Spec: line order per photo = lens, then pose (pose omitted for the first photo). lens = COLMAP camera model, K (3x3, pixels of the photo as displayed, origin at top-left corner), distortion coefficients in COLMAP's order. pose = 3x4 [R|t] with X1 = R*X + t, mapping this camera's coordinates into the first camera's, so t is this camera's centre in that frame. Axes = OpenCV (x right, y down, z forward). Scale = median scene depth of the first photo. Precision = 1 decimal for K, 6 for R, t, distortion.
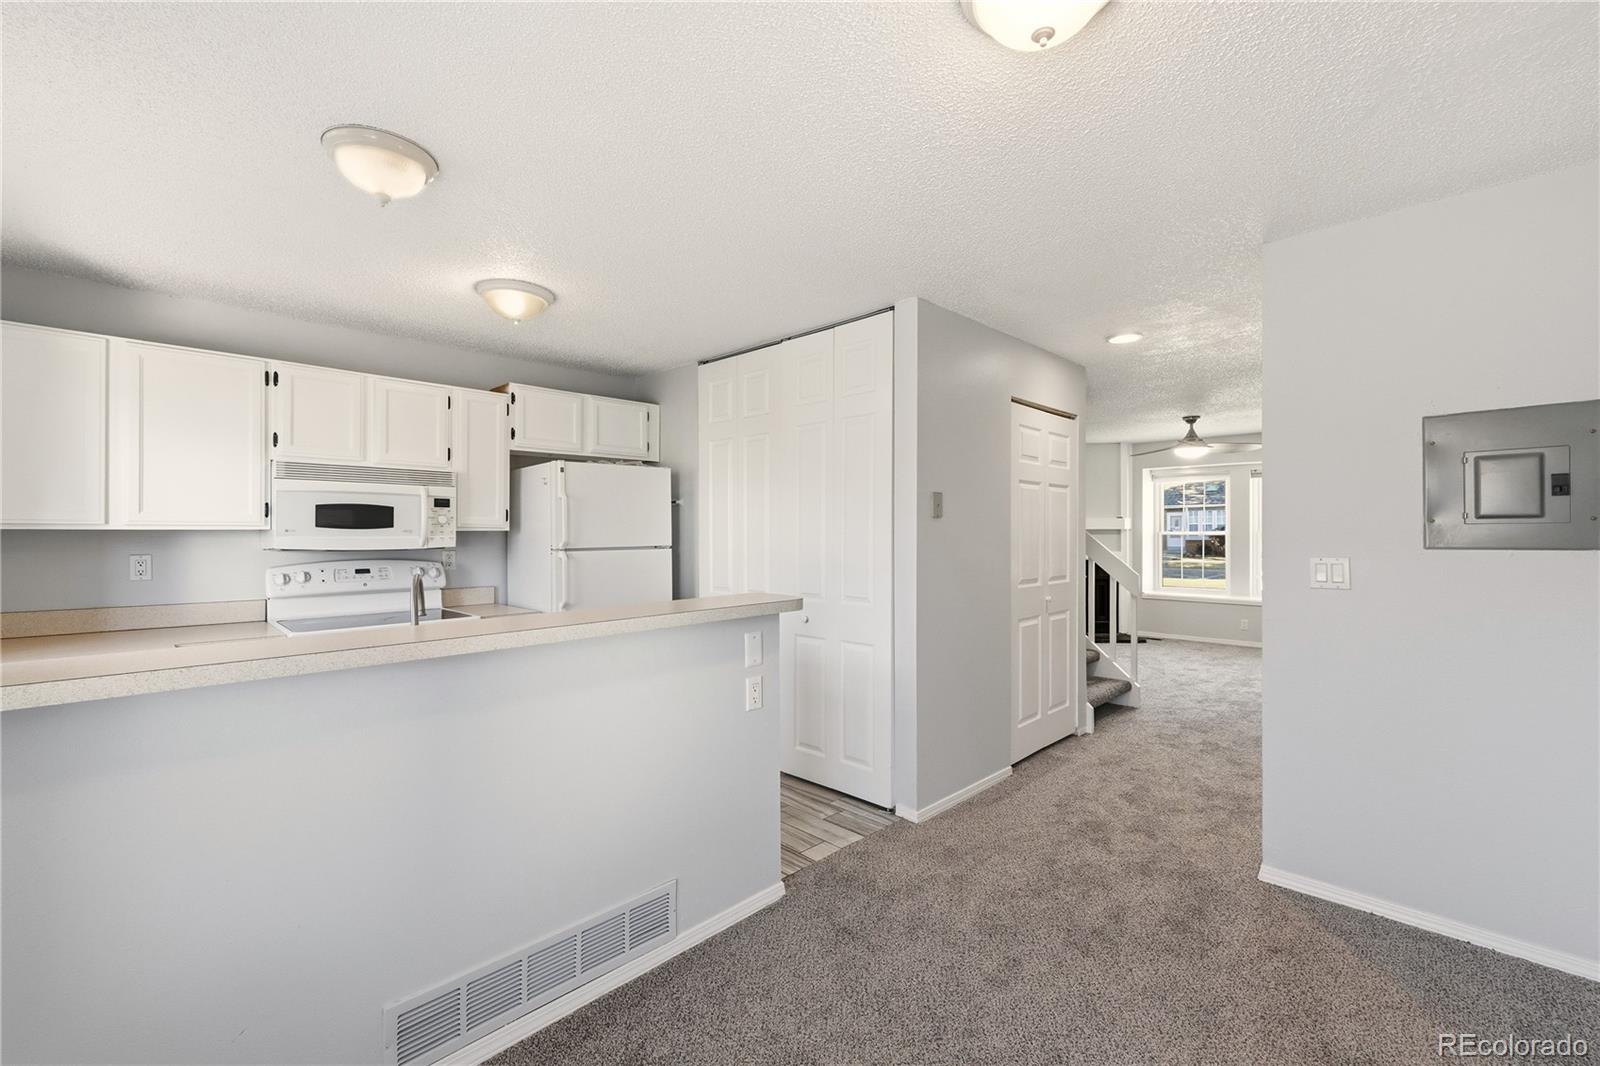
lens RADIAL K [[680.1, 0, 804.9], [0, 680.1, 532.8], [0, 0, 1]] dist [0.001900, 0.000143]
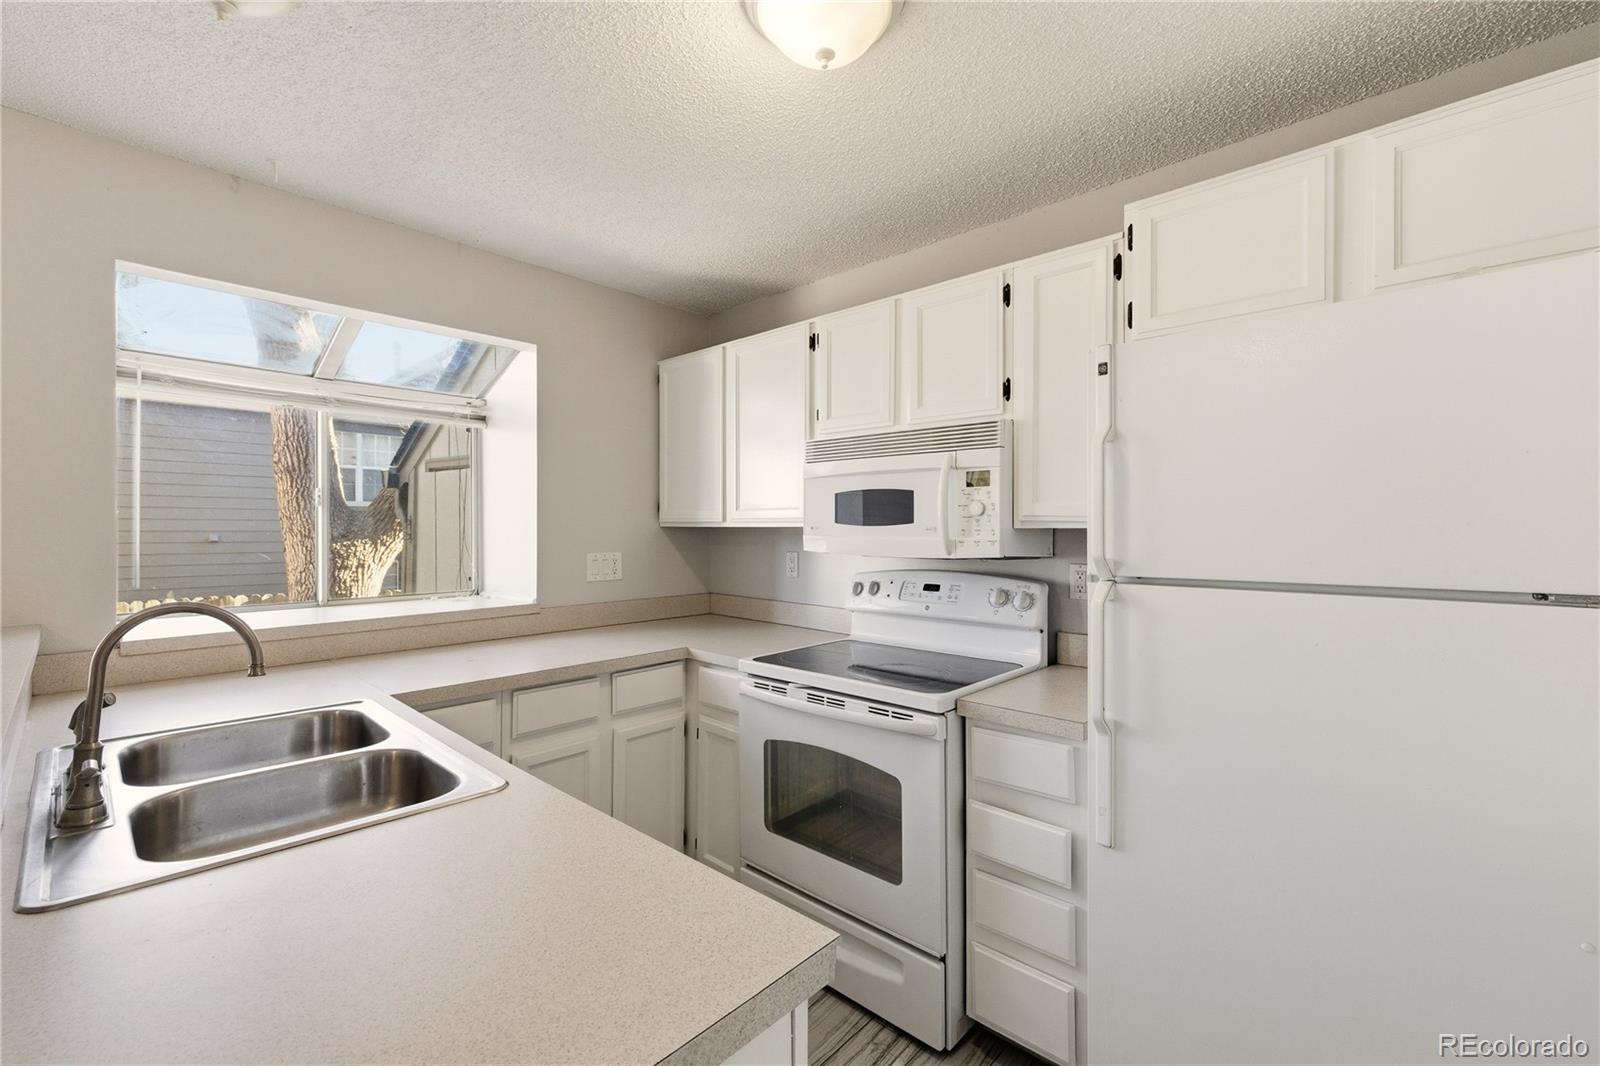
lens RADIAL K [[680.1, 0, 804.9], [0, 680.1, 532.8], [0, 0, 1]] dist [0.001900, 0.000143]
pose [[0.013480, 0.009508, -0.999864, 0.026877], [0.000736, 0.999954, 0.009519, -0.004764], [0.999909, -0.000865, 0.013472, 0.861653]]
